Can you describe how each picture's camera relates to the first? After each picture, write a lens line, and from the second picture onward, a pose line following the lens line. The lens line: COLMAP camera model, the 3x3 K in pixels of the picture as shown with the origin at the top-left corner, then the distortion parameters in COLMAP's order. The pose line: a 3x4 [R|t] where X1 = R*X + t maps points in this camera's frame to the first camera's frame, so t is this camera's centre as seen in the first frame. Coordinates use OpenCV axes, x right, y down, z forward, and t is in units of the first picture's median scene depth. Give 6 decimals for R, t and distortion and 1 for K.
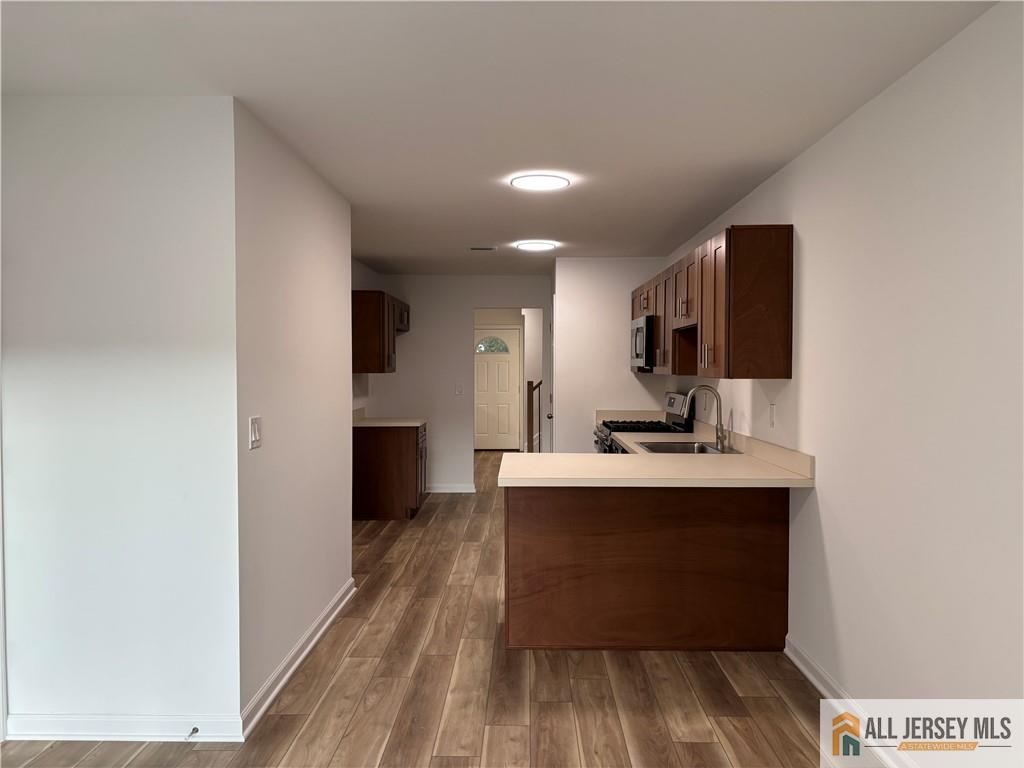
lens RADIAL K [[777.6, 0, 514.8], [0, 777.6, 378.0], [0, 0, 1]] dist [0.050474, -0.044730]
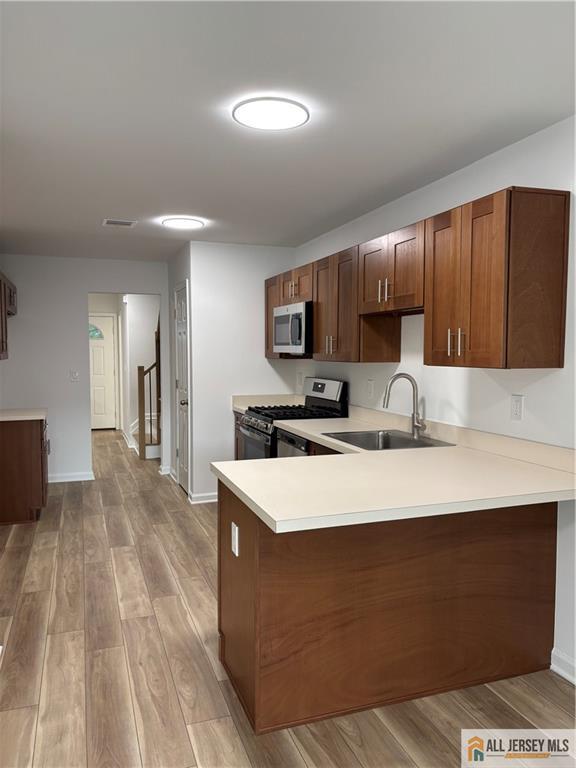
lens RADIAL K [[583.2, 0, 284.7], [0, 583.2, 386.9], [0, 0, 1]] dist [0.050474, -0.044730]
pose [[0.938297, -0.025101, 0.344918, -0.126575], [0.008450, 0.998729, 0.049695, -0.009724], [-0.345726, -0.043714, 0.937317, 0.349567]]
